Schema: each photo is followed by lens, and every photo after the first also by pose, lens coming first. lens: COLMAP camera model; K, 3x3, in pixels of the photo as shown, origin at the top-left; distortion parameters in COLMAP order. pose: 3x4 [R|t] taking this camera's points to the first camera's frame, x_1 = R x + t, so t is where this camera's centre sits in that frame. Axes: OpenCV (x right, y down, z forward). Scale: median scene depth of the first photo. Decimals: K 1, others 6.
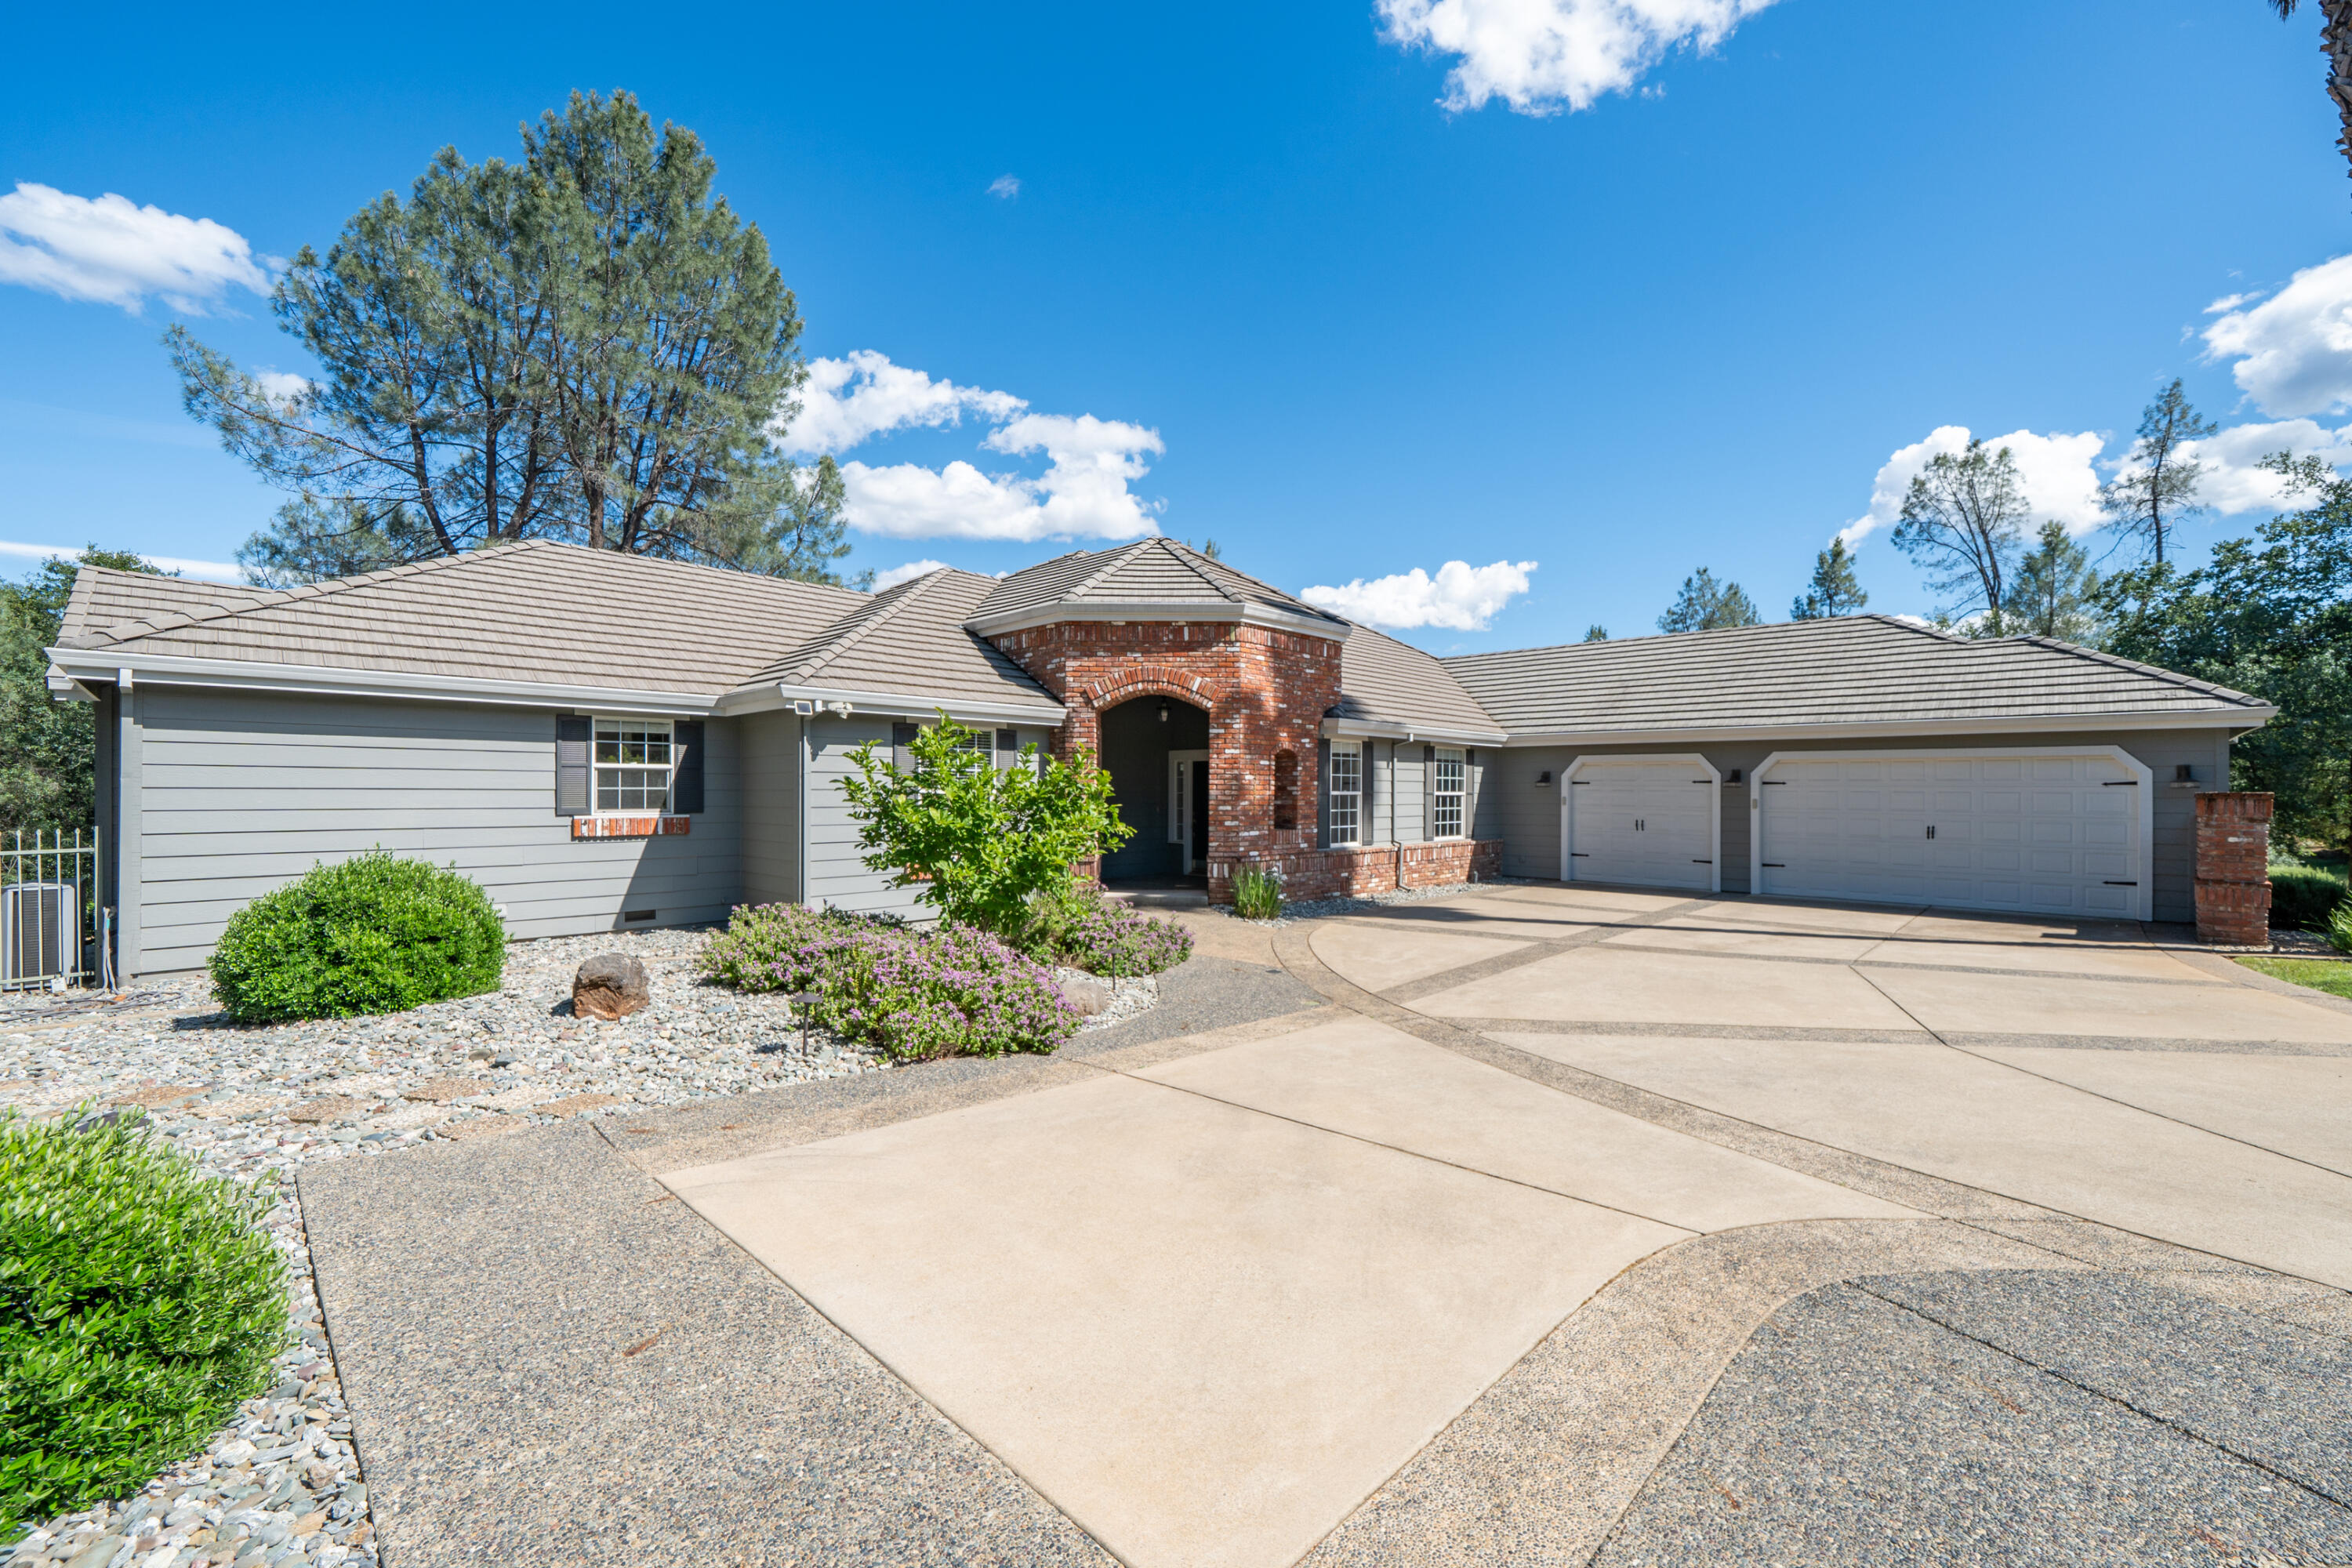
lens RADIAL K [[915.1, 0, 1192.8], [0, 915.1, 783.3], [0, 0, 1]] dist [0.015365, -0.000009]
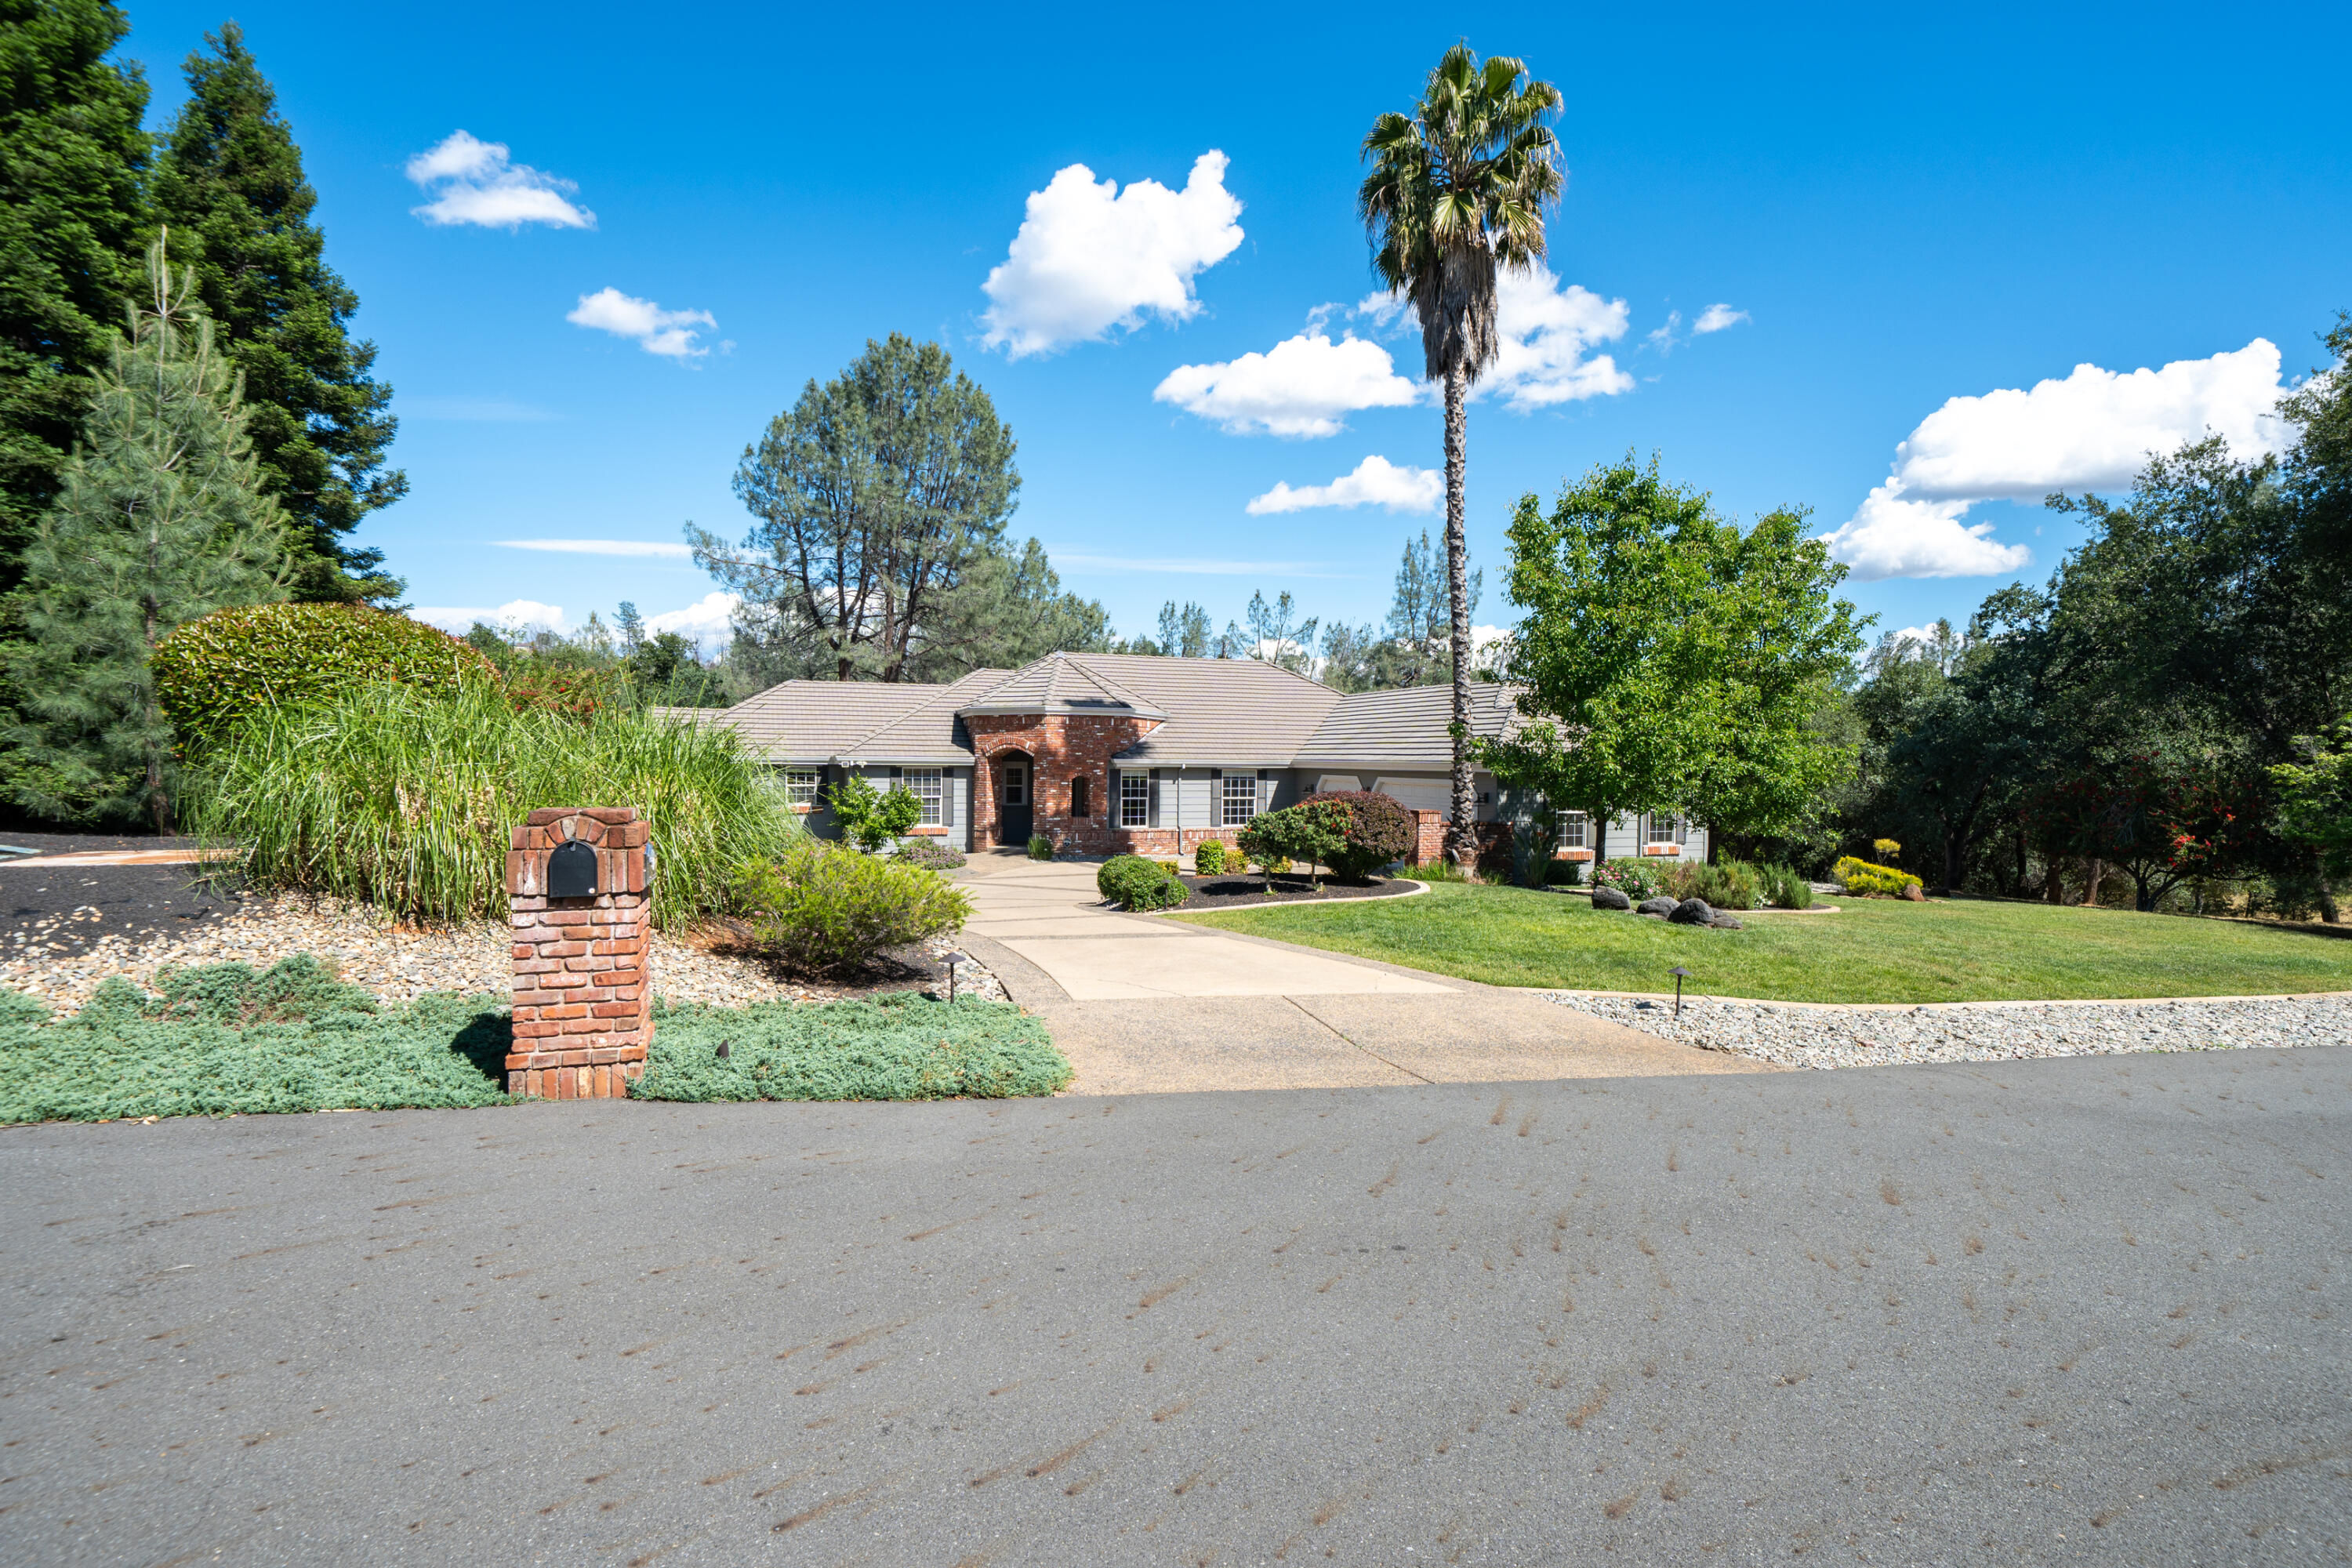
lens RADIAL K [[1123.3, 0, 1176.0], [0, 1123.3, 784.0], [0, 0, 1]] dist [0.000187, 0.000002]
pose [[0.903214, 0.012386, -0.429012, 1.201418], [-0.001093, 0.999647, 0.026559, -0.077352], [0.429189, -0.023519, 0.902908, -0.977983]]
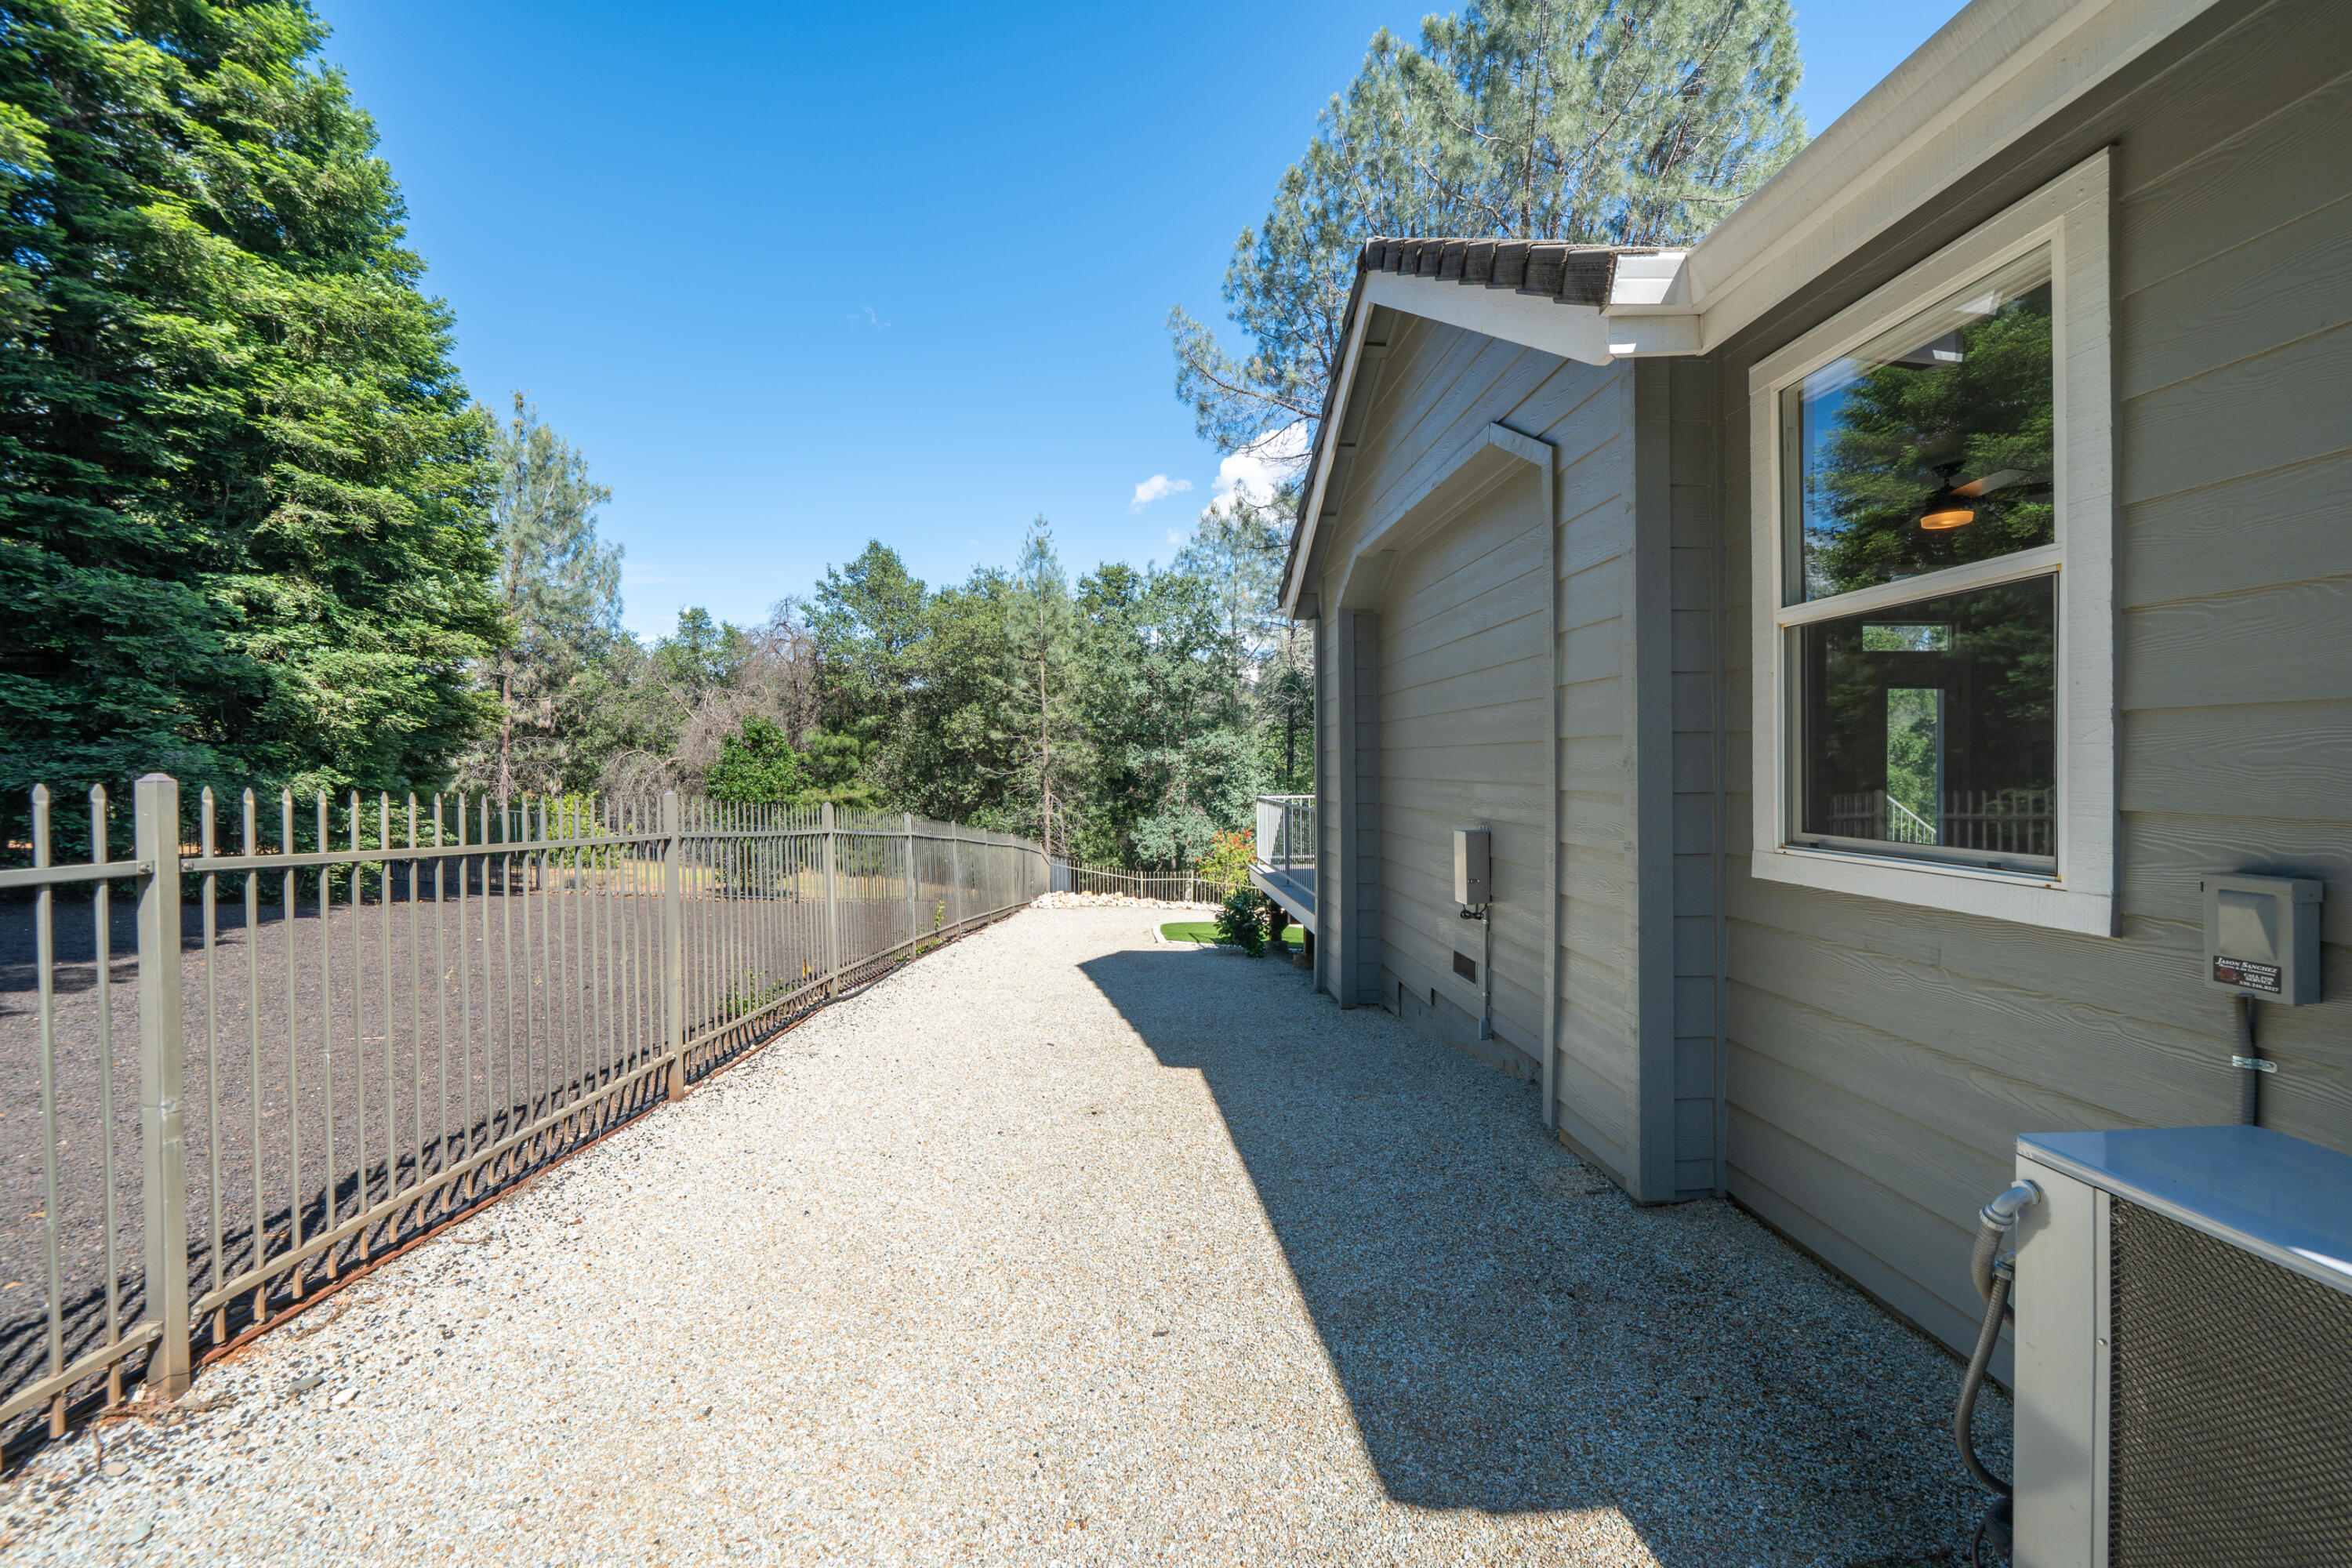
lens RADIAL K [[895.6, 0, 1182.0], [0, 895.6, 783.5], [0, 0, 1]] dist [0.000177, 0.000073]
pose [[0.742897, 0.005534, -0.669383, -0.746232], [0.011107, 0.999726, 0.020592, 0.022123], [0.669314, -0.022733, 0.742632, 0.459687]]
